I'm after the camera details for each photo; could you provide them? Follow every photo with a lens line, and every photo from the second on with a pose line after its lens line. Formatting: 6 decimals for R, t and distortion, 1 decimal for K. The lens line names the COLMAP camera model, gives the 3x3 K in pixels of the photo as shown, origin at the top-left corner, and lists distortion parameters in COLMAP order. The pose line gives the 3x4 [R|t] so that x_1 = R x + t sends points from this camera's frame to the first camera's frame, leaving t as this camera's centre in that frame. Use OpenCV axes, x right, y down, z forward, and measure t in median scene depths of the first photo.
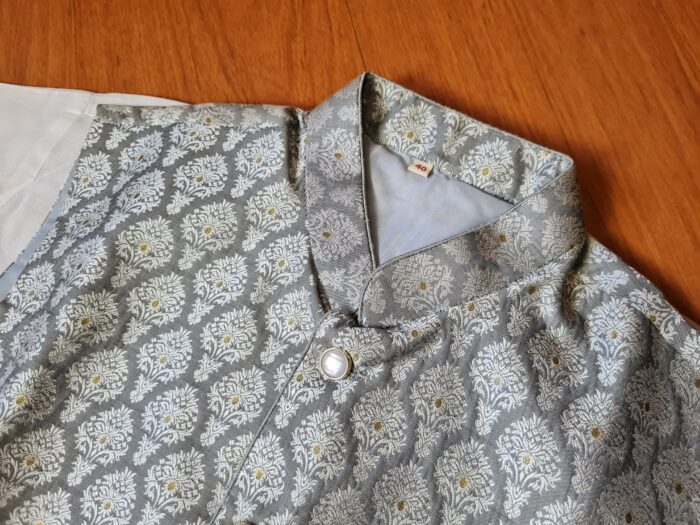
lens RADIAL K [[540.9, 0, 347.0], [0, 540.9, 269.0], [0, 0, 1]] dist [0.028571, -0.031017]
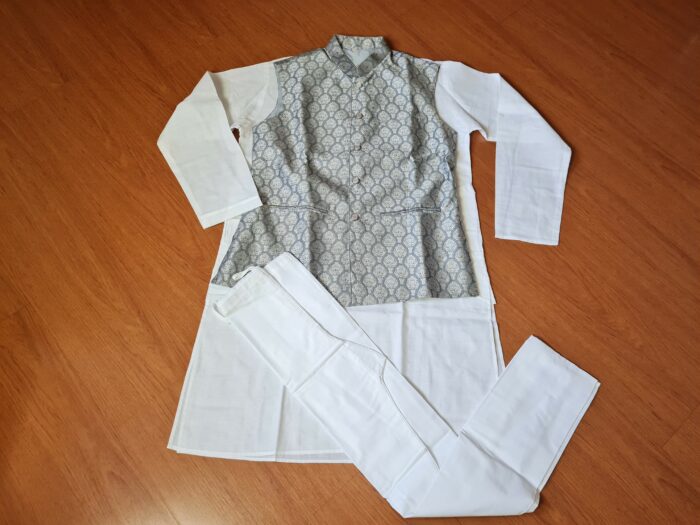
lens RADIAL K [[540.9, 0, 349.2], [0, 540.9, 256.8], [0, 0, 1]] dist [0.028571, -0.031017]
pose [[0.877074, -0.385638, 0.286398, -2.042260], [0.409998, 0.911656, -0.028035, 1.641714], [-0.250285, 0.142012, 0.957700, -3.384755]]
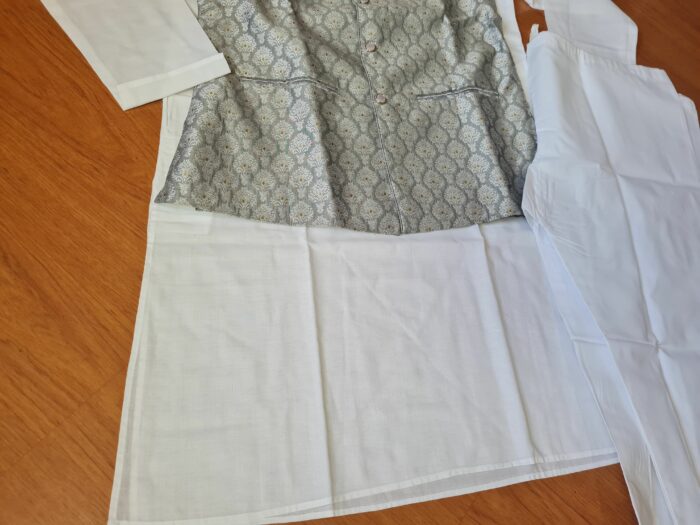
lens RADIAL K [[540.9, 0, 347.7], [0, 540.9, 256.3], [0, 0, 1]] dist [0.028571, -0.031017]
pose [[0.742167, -0.428994, 0.514929, -2.498651], [0.442022, 0.890829, 0.105074, 1.593884], [-0.503790, 0.149628, 0.850769, -1.443882]]
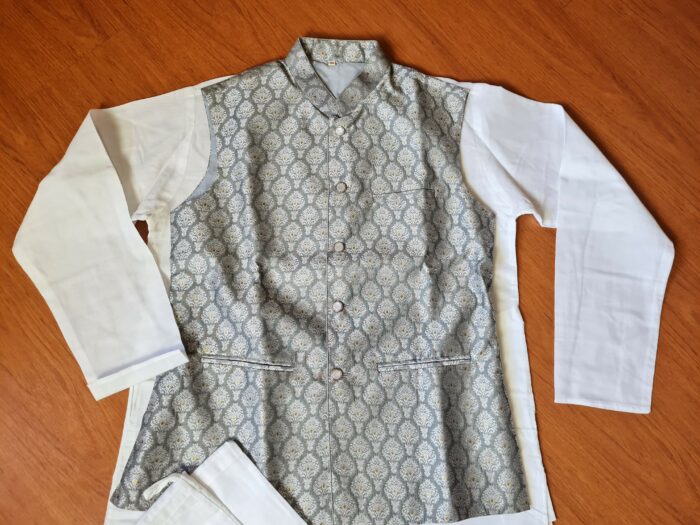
lens RADIAL K [[540.9, 0, 359.4], [0, 540.9, 258.5], [0, 0, 1]] dist [0.028571, -0.031017]
pose [[0.861036, -0.453846, 0.229437, -0.925943], [0.424581, 0.889878, 0.166878, 0.337738], [-0.279908, -0.046274, 0.958911, -1.964968]]
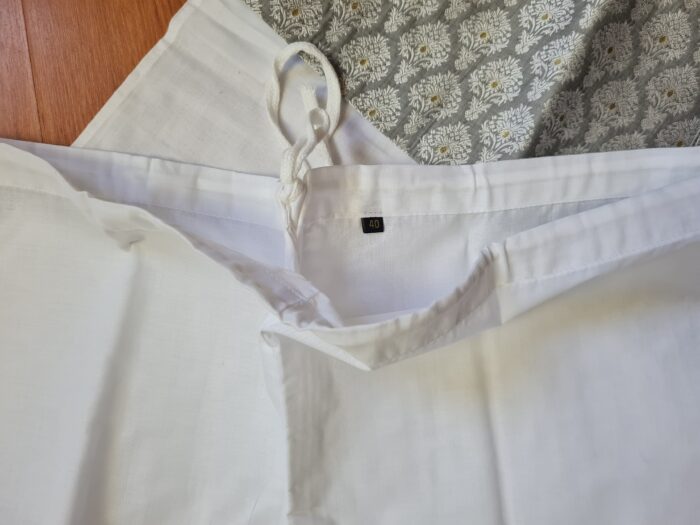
lens RADIAL K [[540.9, 0, 355.9], [0, 540.9, 261.8], [0, 0, 1]] dist [0.028571, -0.031017]
pose [[0.991728, 0.058142, 0.114437, -1.670495], [-0.091008, 0.947204, 0.307443, 1.481720], [-0.090520, -0.315315, 0.944660, -0.516740]]
